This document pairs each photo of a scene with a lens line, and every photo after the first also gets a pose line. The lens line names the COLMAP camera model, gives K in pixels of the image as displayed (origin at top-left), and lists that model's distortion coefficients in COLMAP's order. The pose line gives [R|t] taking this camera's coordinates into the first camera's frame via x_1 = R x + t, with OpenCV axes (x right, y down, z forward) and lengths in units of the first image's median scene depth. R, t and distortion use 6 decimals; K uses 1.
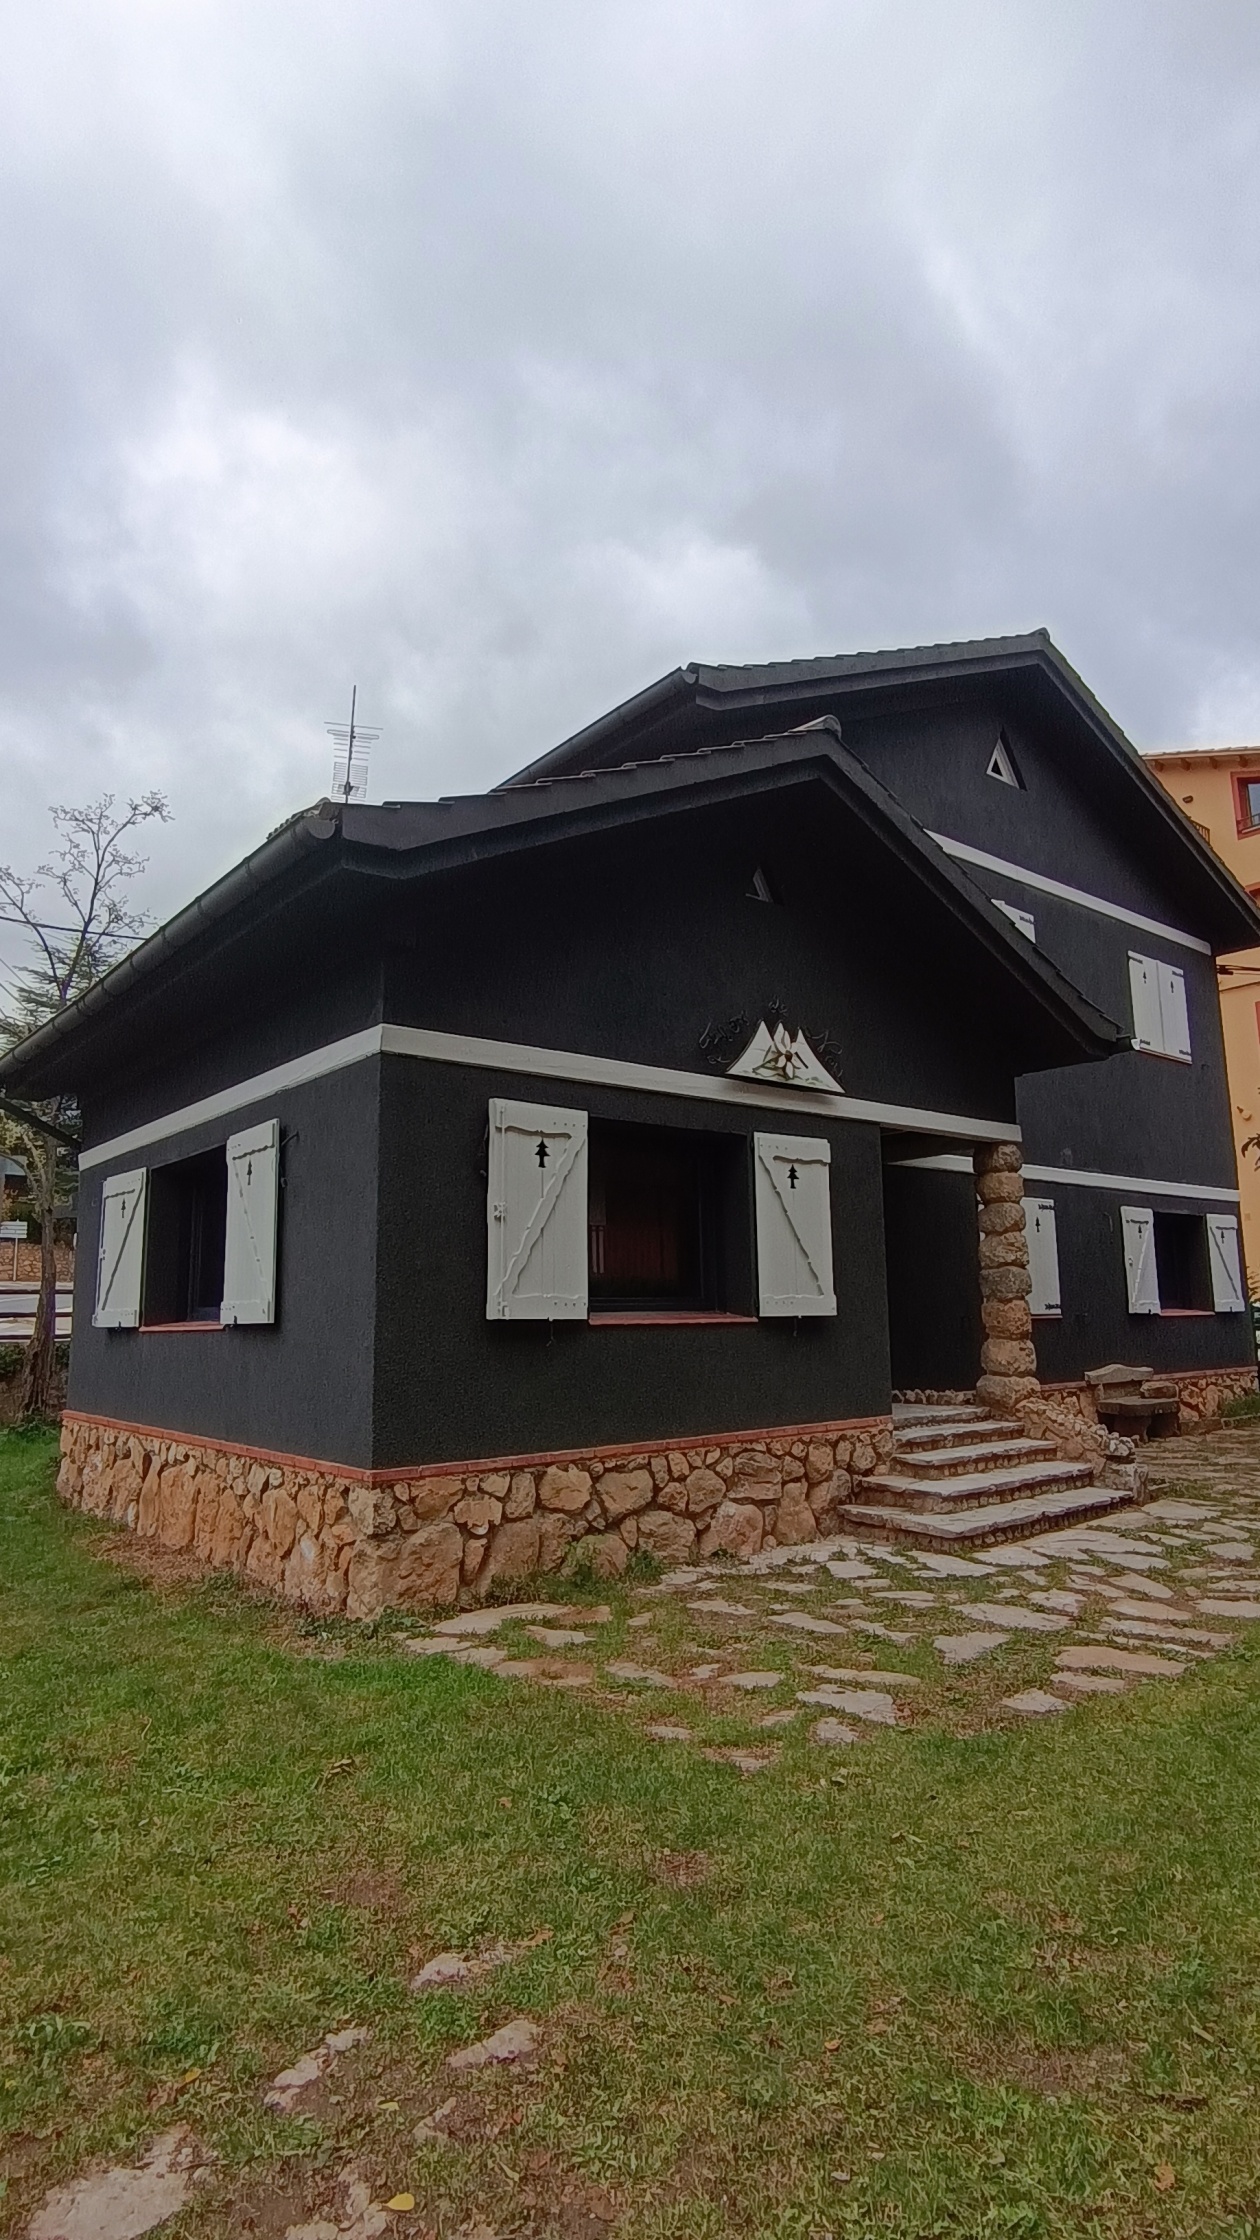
lens RADIAL K [[1222.0, 0, 630.0], [0, 1222.0, 1120.0], [0, 0, 1]] dist [-0.045457, 0.000687]
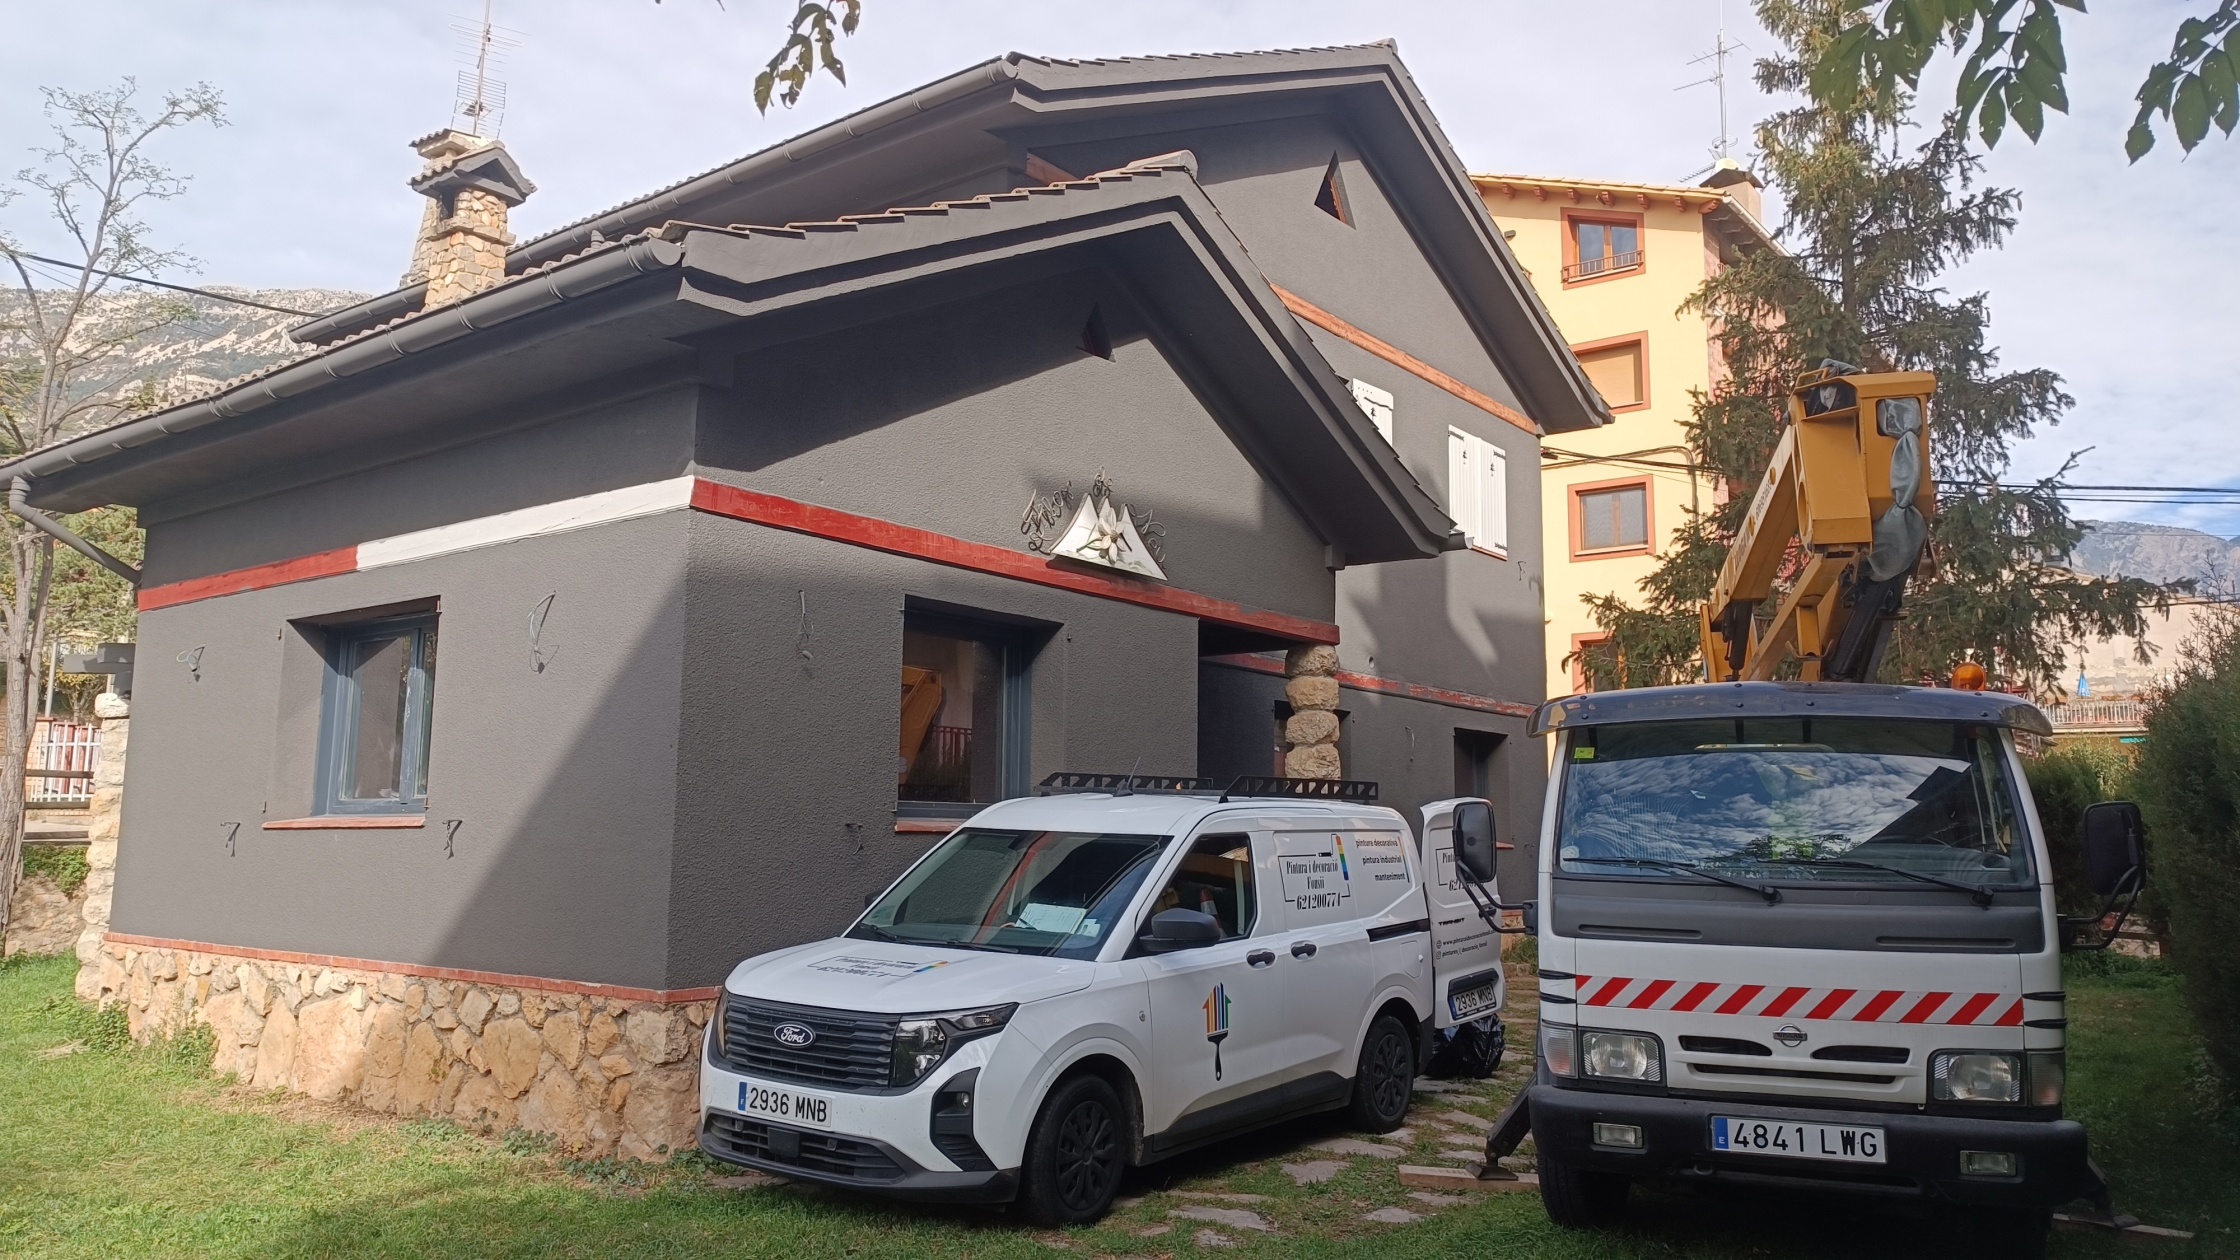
lens RADIAL K [[1606.7, 0, 1116.7], [0, 1606.7, 640.9], [0, 0, 1]] dist [0.056593, -0.056722]
pose [[0.973240, 0.054791, 0.223161, -0.128499], [-0.063411, 0.997486, 0.031639, -0.013972], [-0.220867, -0.044943, 0.974268, -0.145375]]
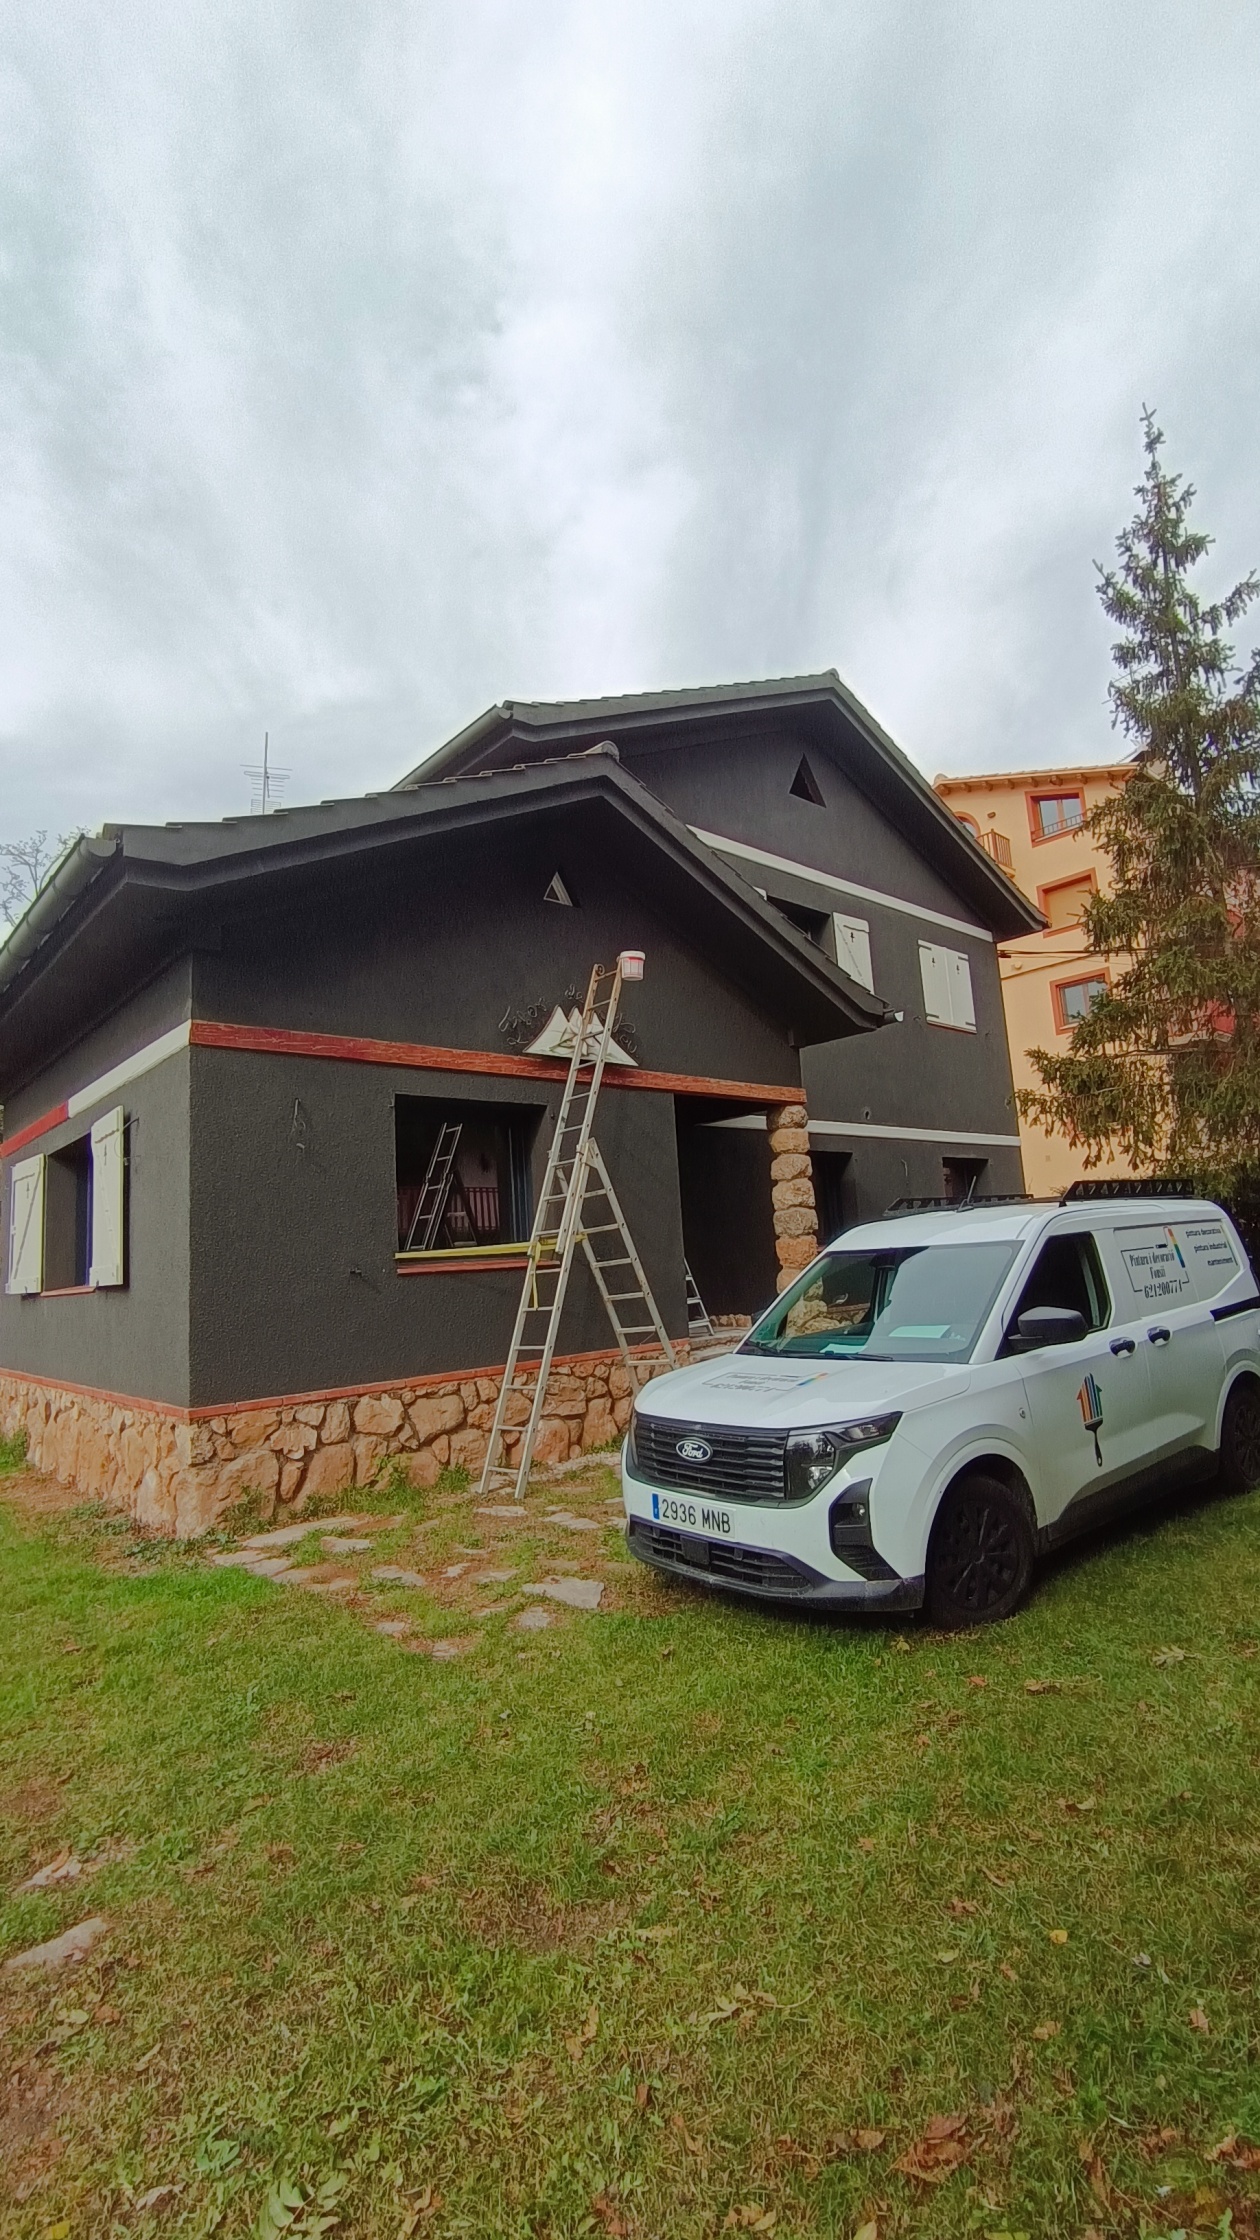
lens RADIAL K [[1018.3, 0, 630.0], [0, 1018.3, 1120.0], [0, 0, 1]] dist [-0.060652, 0.047159]
pose [[0.997795, -0.038784, 0.053853, 0.123517], [0.037613, 0.999037, 0.022590, 0.007922], [-0.054678, -0.020514, 0.998293, 0.027147]]
